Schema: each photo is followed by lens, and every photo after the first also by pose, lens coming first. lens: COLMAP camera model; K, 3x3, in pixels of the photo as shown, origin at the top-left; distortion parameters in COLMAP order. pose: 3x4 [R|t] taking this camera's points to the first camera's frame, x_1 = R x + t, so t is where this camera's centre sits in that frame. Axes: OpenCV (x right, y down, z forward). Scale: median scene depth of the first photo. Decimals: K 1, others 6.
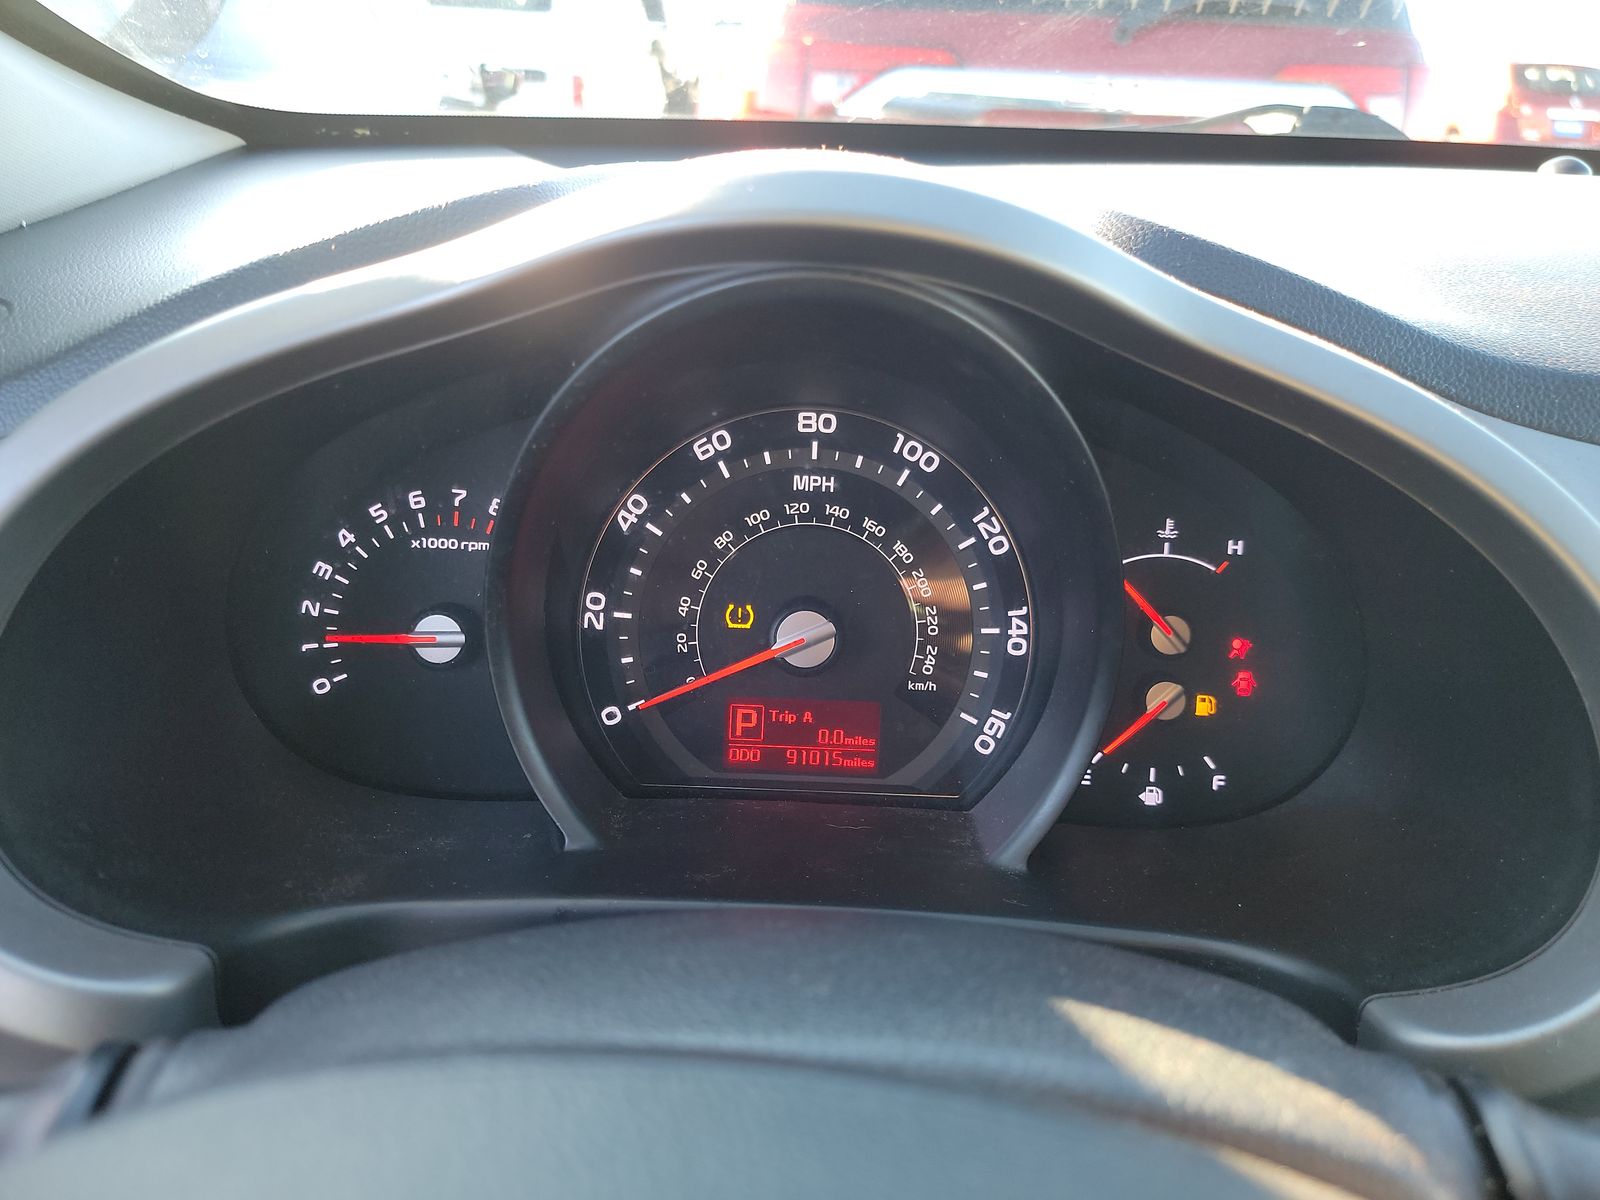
lens RADIAL K [[1130.2, 0, 809.8], [0, 1130.2, 602.1], [0, 0, 1]] dist [0.033052, -0.015869]
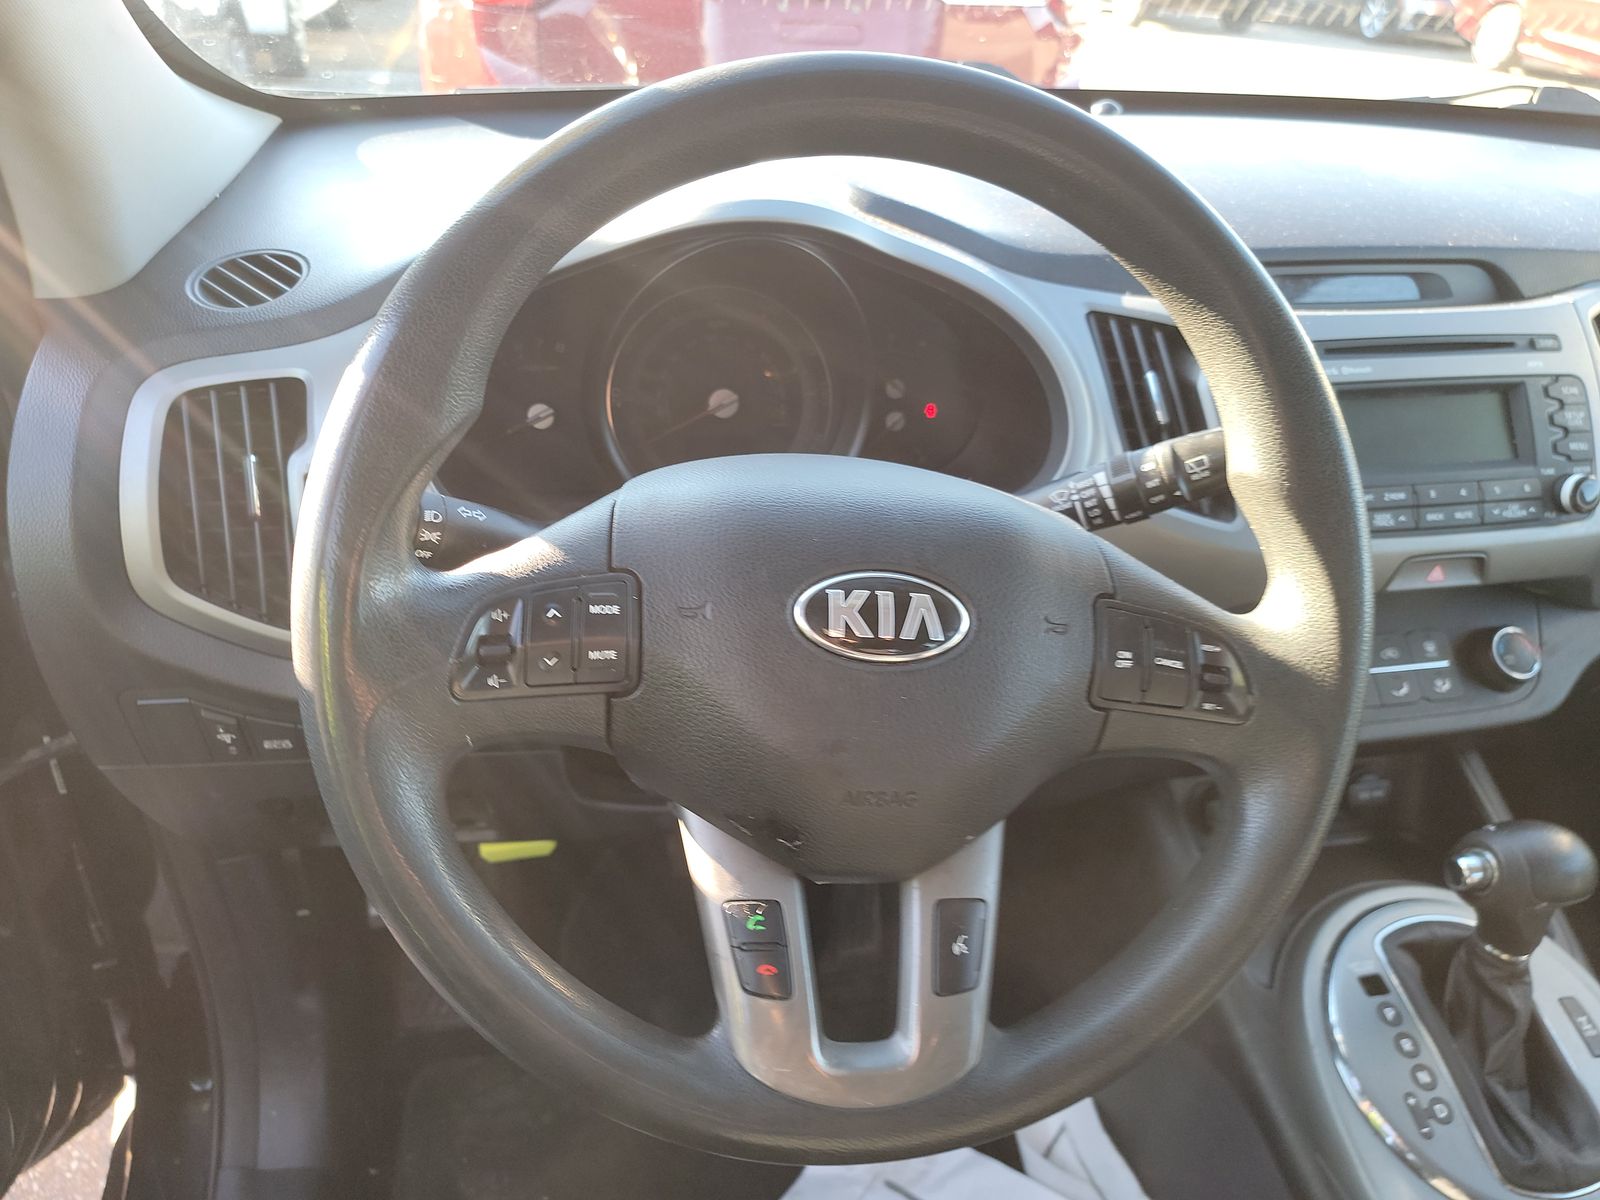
lens RADIAL K [[1130.2, 0, 793.4], [0, 1130.2, 603.3], [0, 0, 1]] dist [0.033052, -0.015869]
pose [[0.976671, -0.108390, 0.185376, -0.291541], [0.085184, 0.987994, 0.128885, 0.133699], [-0.197121, -0.110087, 0.974179, -1.024448]]
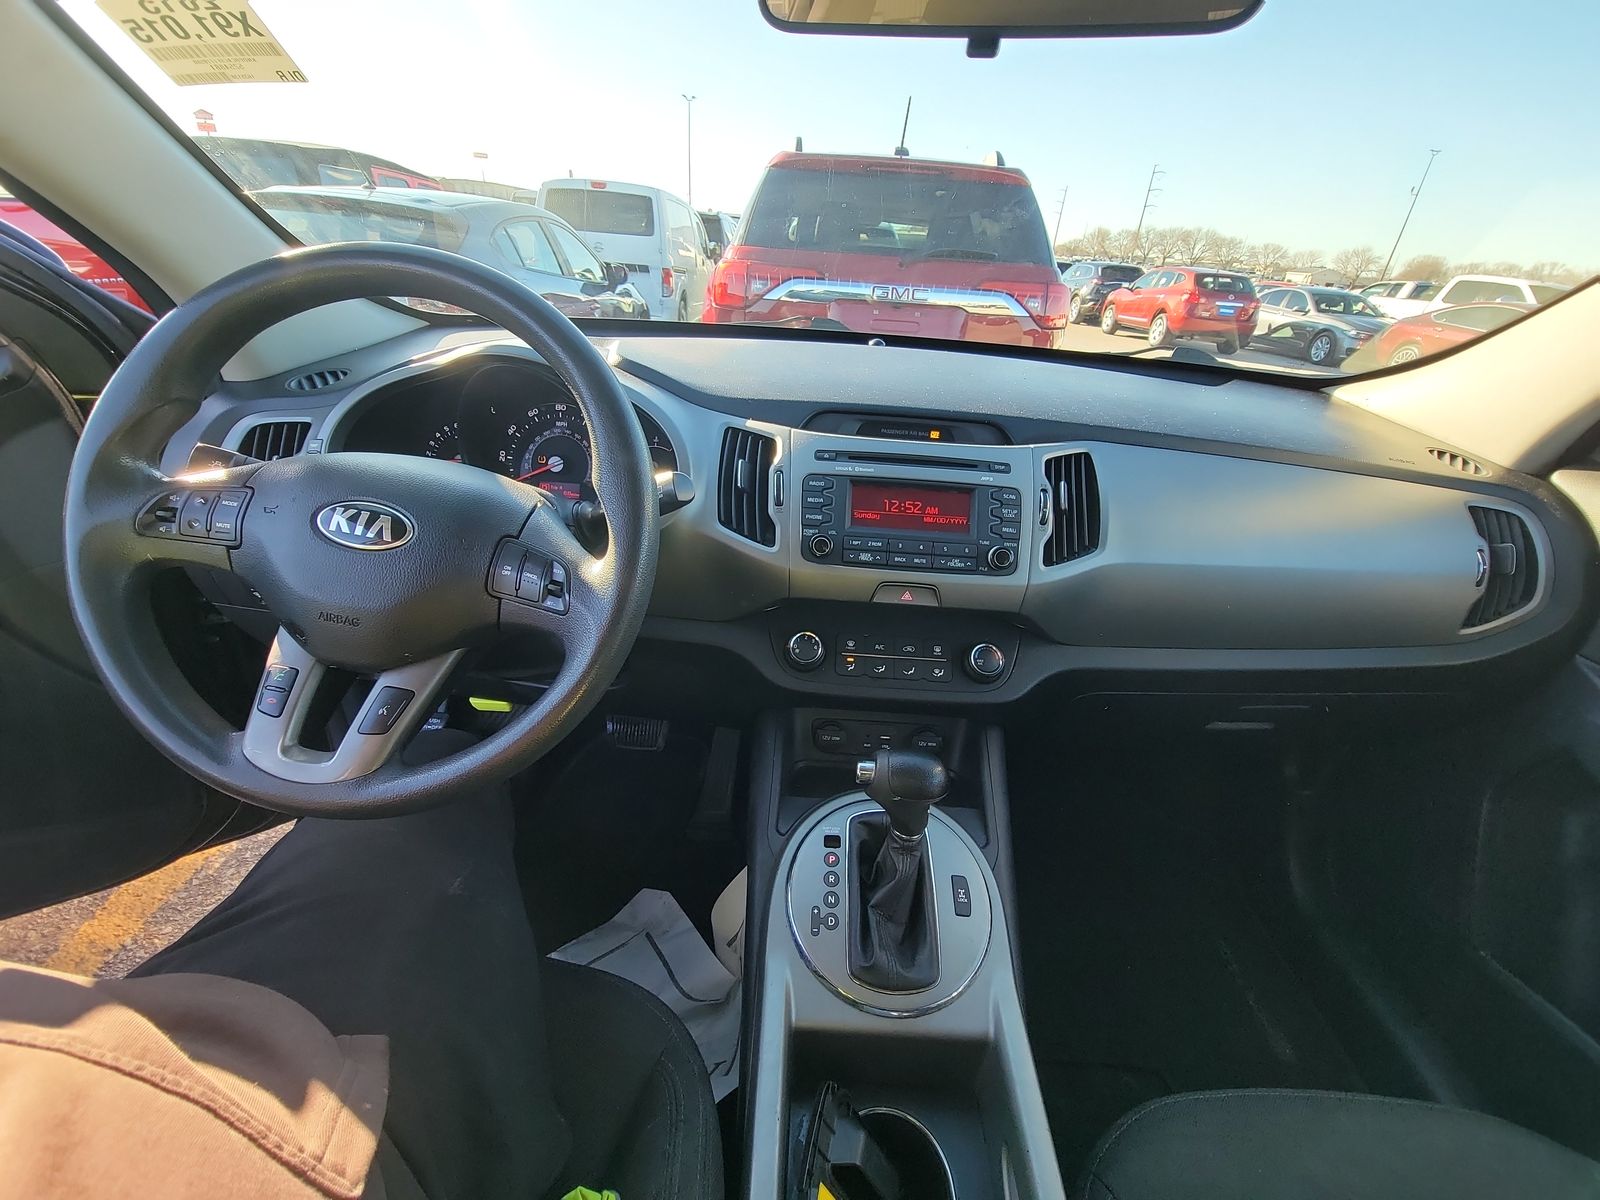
lens RADIAL K [[644.2, 0, 796.1], [0, 644.2, 585.6], [0, 0, 1]] dist [0.009667, 0.000010]
pose [[0.999407, 0.029734, -0.017357, 0.843541], [-0.029319, 0.999288, 0.023739, 0.361216], [0.018051, -0.023216, 0.999567, -1.156326]]
